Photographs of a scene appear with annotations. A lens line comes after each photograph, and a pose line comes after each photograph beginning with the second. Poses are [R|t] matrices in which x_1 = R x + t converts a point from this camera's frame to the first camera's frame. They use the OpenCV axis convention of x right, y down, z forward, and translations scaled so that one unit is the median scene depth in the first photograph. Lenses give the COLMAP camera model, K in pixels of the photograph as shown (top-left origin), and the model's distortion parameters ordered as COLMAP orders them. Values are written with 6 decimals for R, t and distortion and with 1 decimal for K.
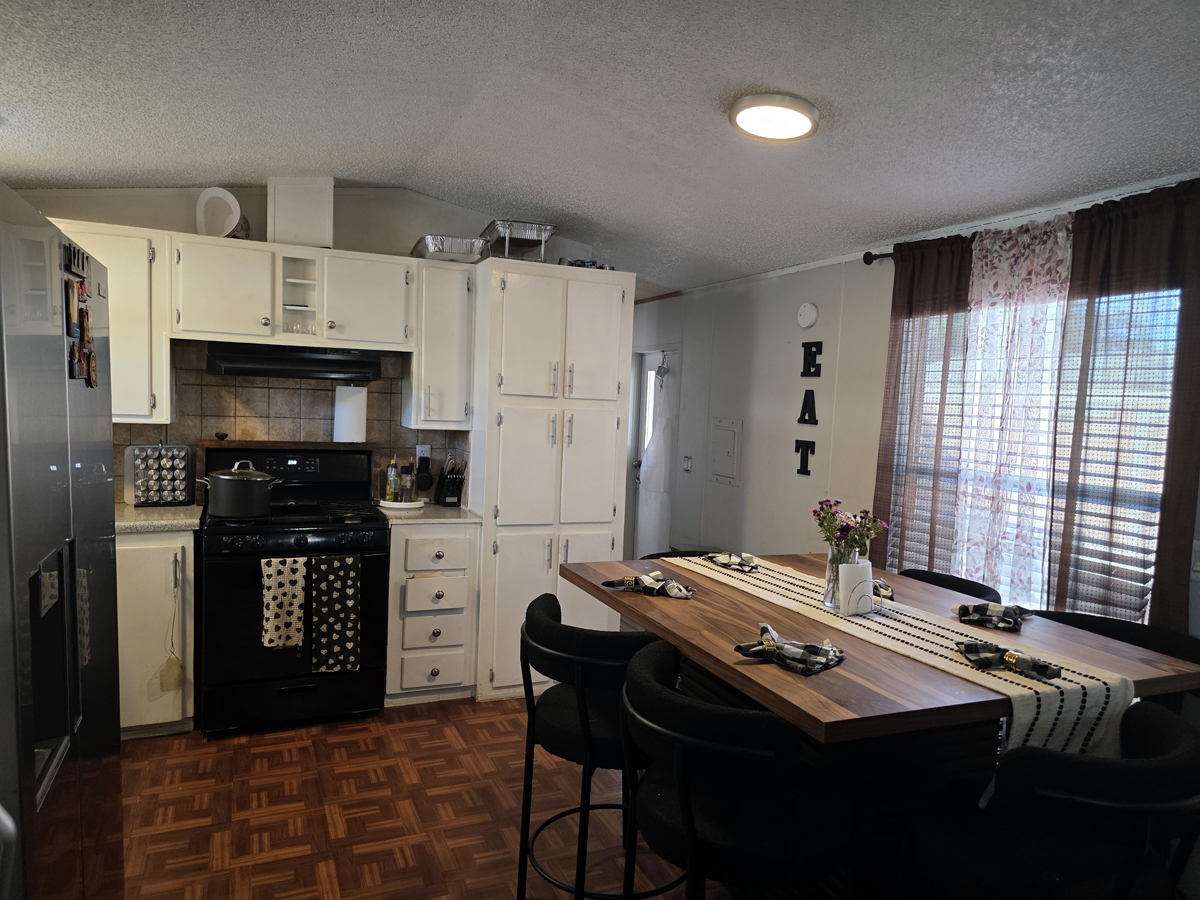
lens RADIAL K [[804.1, 0, 610.1], [0, 804.1, 457.9], [0, 0, 1]] dist [0.065107, -0.061576]
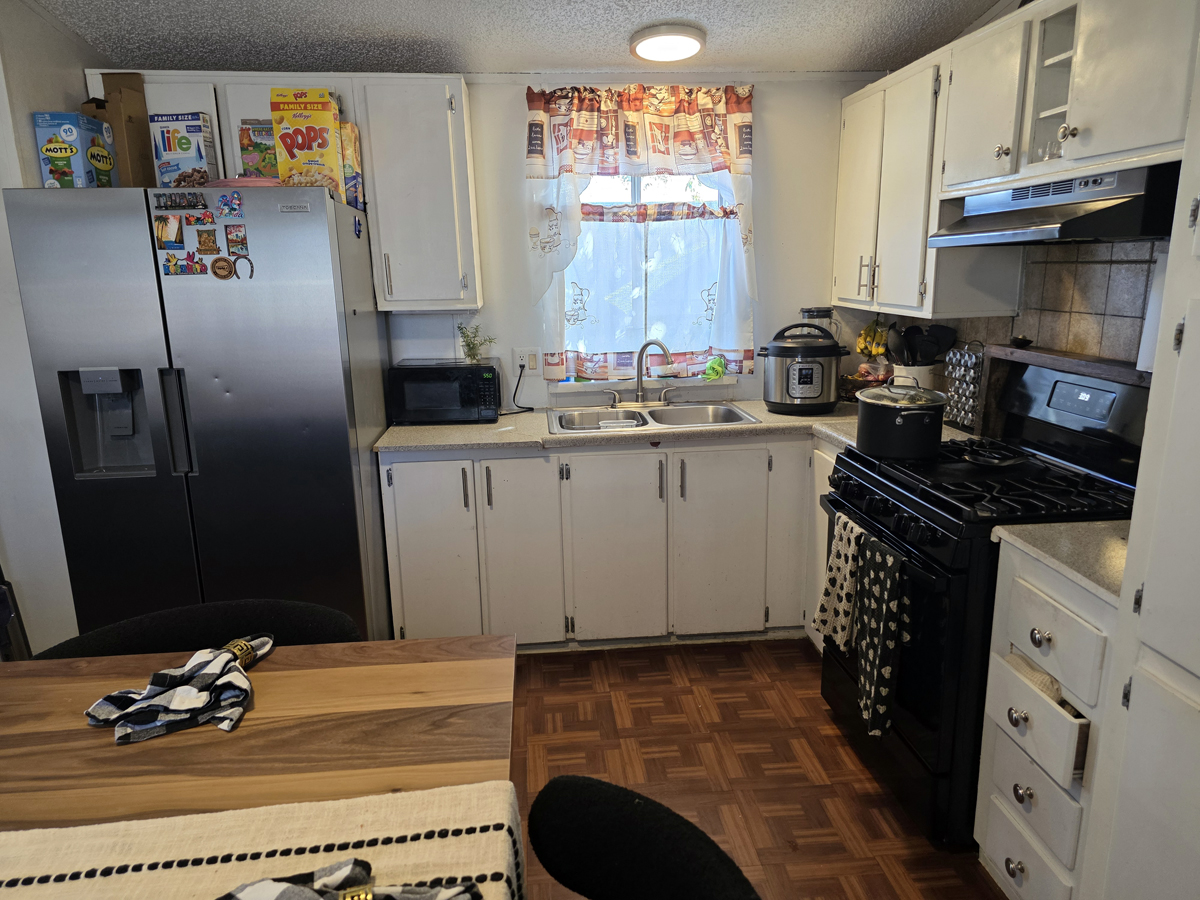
lens RADIAL K [[804.1, 0, 602.7], [0, 804.1, 456.1], [0, 0, 1]] dist [0.065107, -0.061576]
pose [[-0.318685, 0.187602, -0.929110, 0.282191], [-0.065331, 0.973539, 0.218982, -0.064044], [0.945607, 0.130486, -0.297996, 0.966122]]
